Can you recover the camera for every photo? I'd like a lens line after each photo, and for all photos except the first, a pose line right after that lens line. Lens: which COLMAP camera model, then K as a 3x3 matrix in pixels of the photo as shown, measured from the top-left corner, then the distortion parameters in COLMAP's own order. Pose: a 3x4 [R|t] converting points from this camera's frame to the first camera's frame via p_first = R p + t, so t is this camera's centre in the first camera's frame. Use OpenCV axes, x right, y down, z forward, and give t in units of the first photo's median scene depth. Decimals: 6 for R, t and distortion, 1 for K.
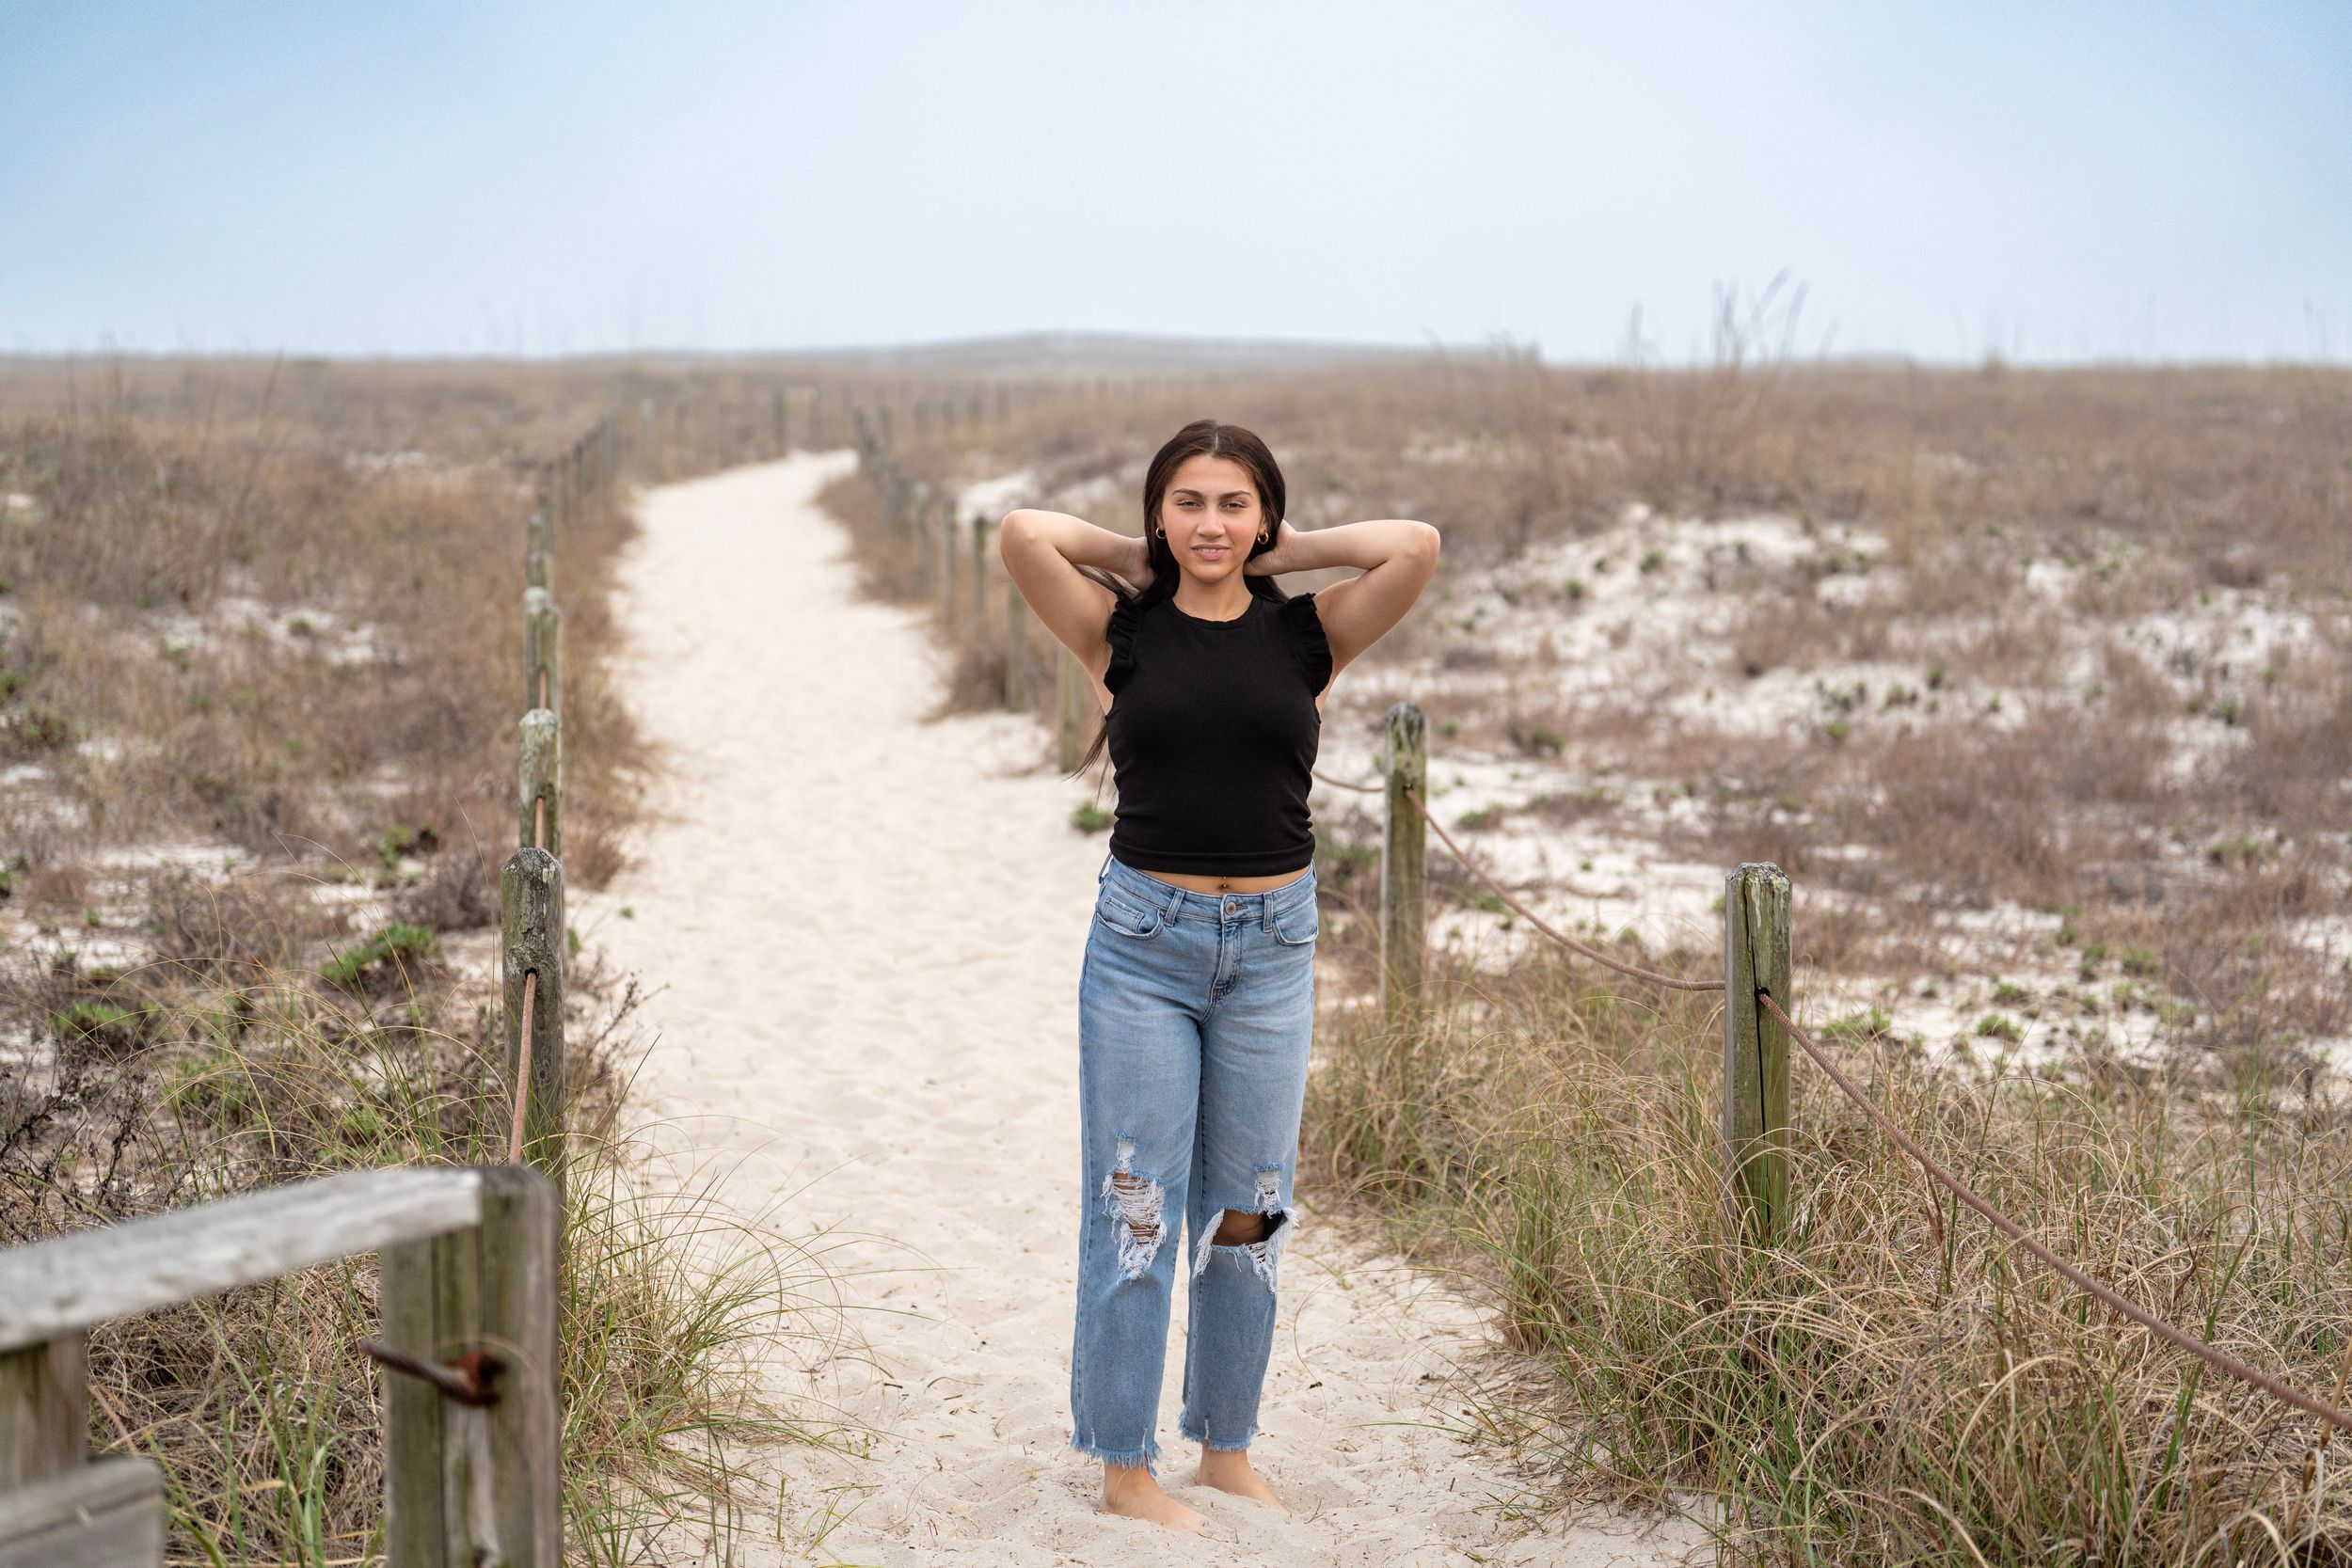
lens RADIAL K [[4551.2, 0, 1193.5], [0, 4551.2, 797.3], [0, 0, 1]] dist [0.209043, 0.000000]
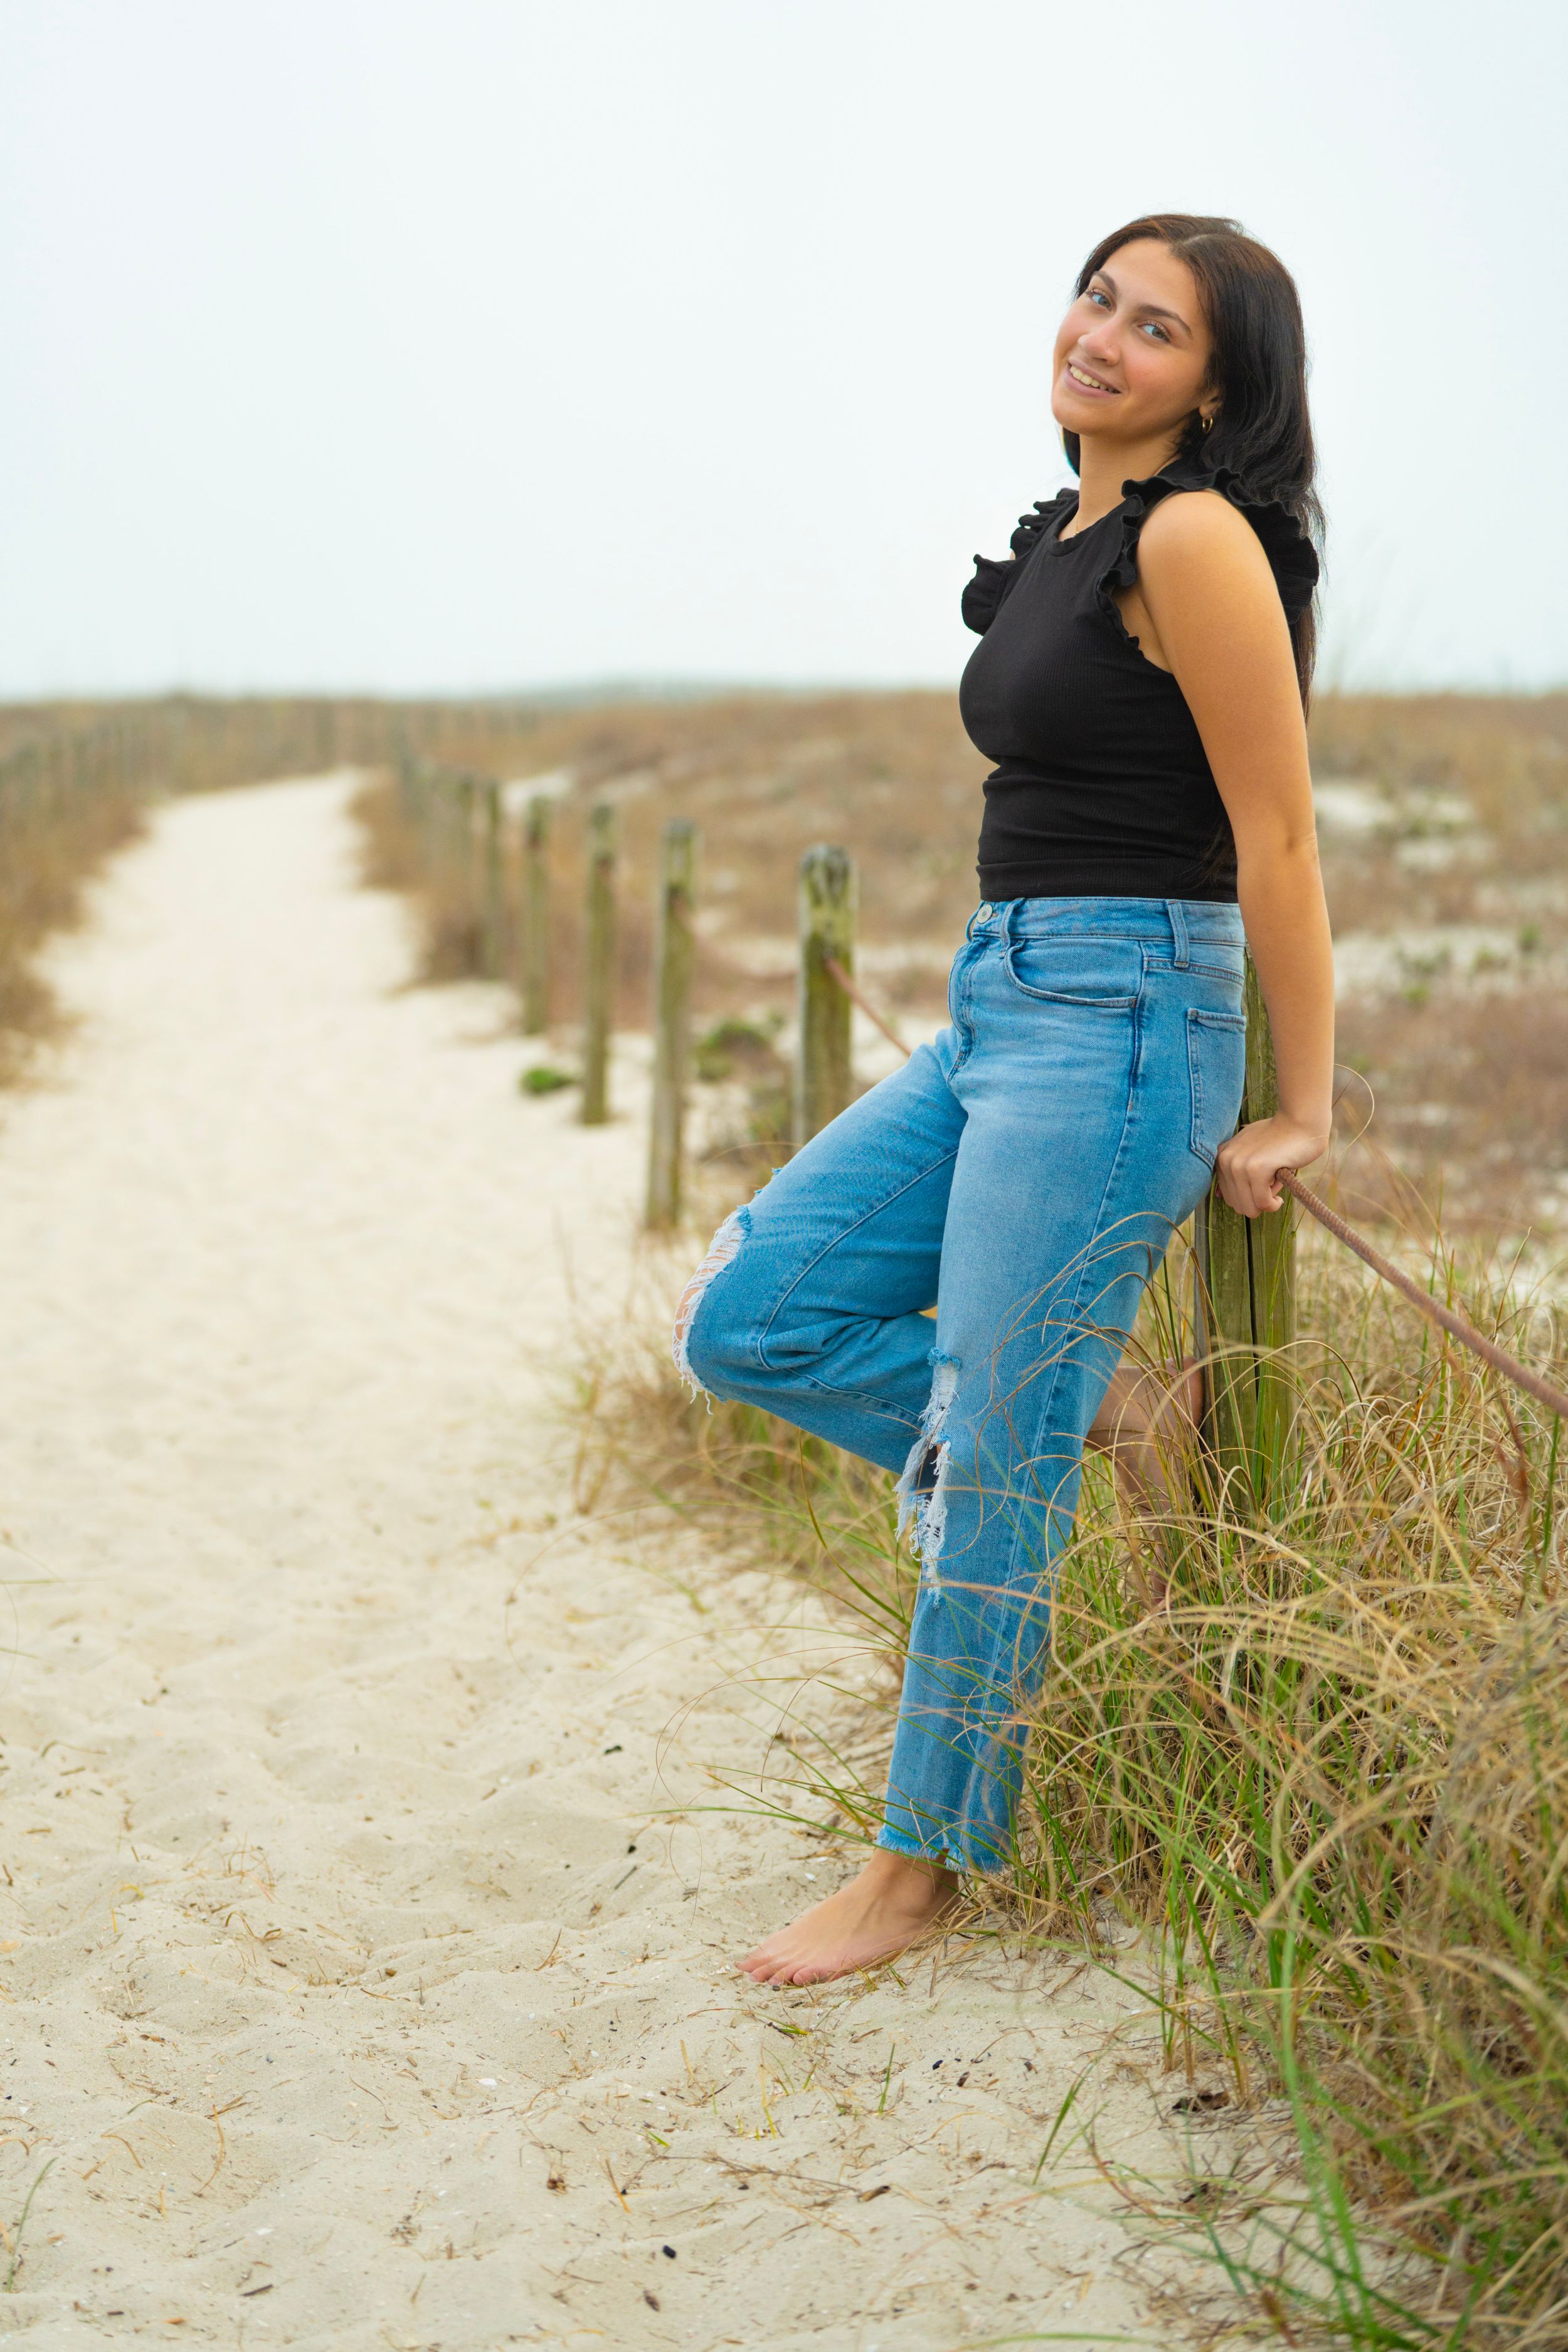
lens RADIAL K [[4551.7, 0, 766.4], [0, 4551.7, 1165.4], [0, 0, 1]] dist [0.209043, 0.000000]
pose [[0.999984, -0.003232, -0.004586, 0.039665], [0.003248, 0.999989, 0.003414, 0.029742], [0.004575, -0.003429, 0.999984, 0.241263]]
